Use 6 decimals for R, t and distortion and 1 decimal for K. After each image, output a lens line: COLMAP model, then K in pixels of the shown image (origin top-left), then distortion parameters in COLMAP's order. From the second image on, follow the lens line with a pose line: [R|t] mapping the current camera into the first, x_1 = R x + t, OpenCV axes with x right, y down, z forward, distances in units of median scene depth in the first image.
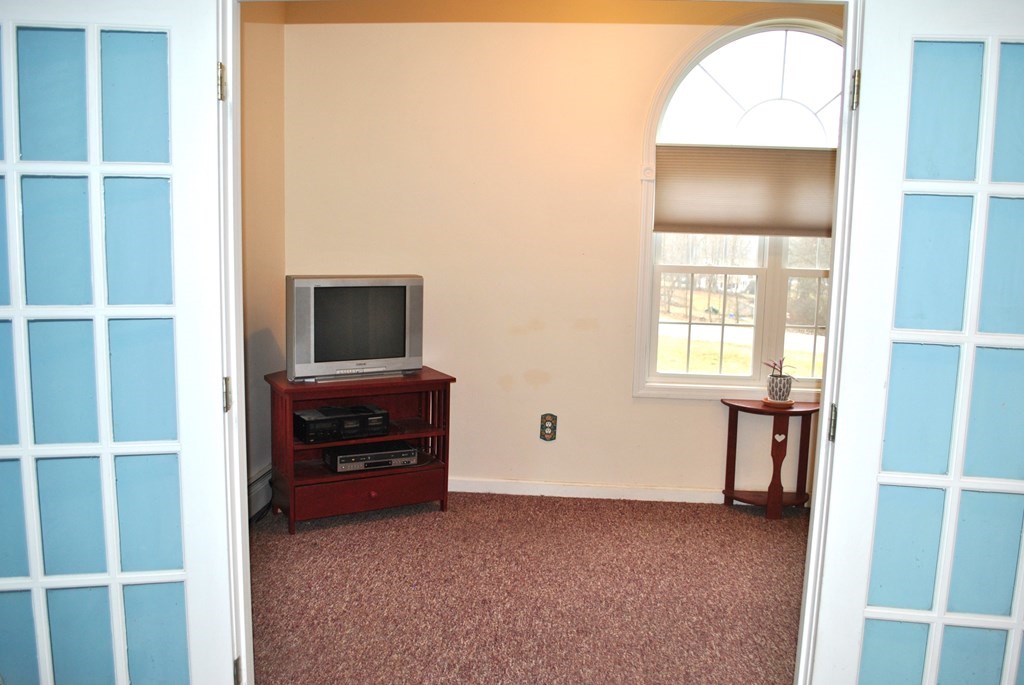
lens RADIAL K [[867.6, 0, 512.0], [0, 867.6, 342.5], [0, 0, 1]] dist [-0.082542, 0.007627]
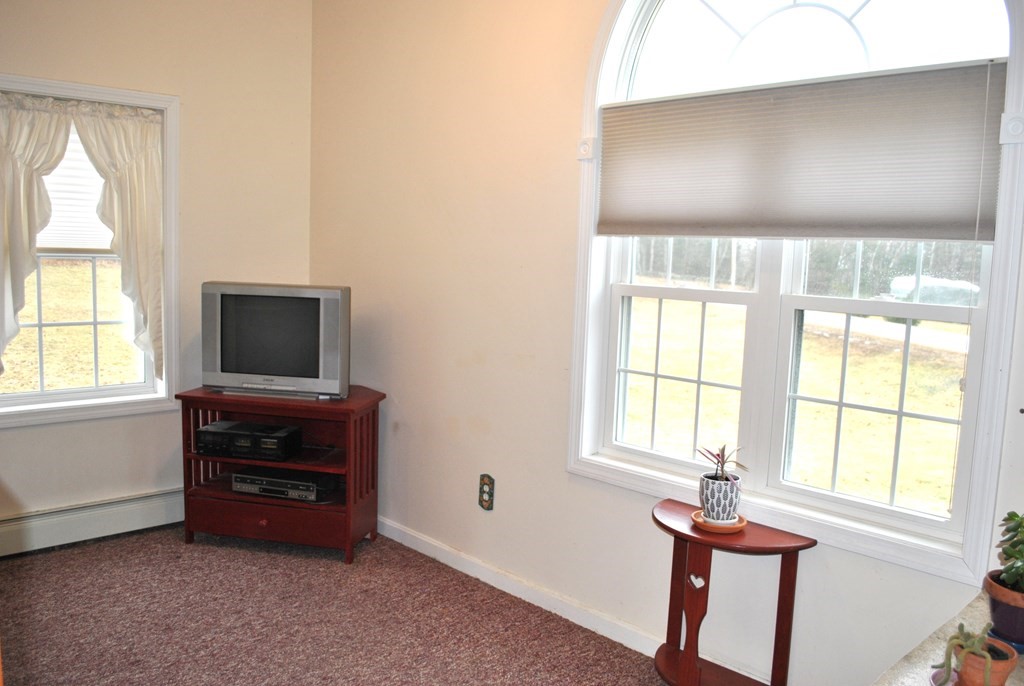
lens RADIAL K [[828.2, 0, 513.3], [0, 828.2, 358.2], [0, 0, 1]] dist [-0.069572, -0.000741]
pose [[0.740487, 0.081877, -0.667065, 0.588819], [-0.102182, 0.994728, 0.008667, -0.031771], [0.664257, 0.061744, 0.744949, 0.506596]]
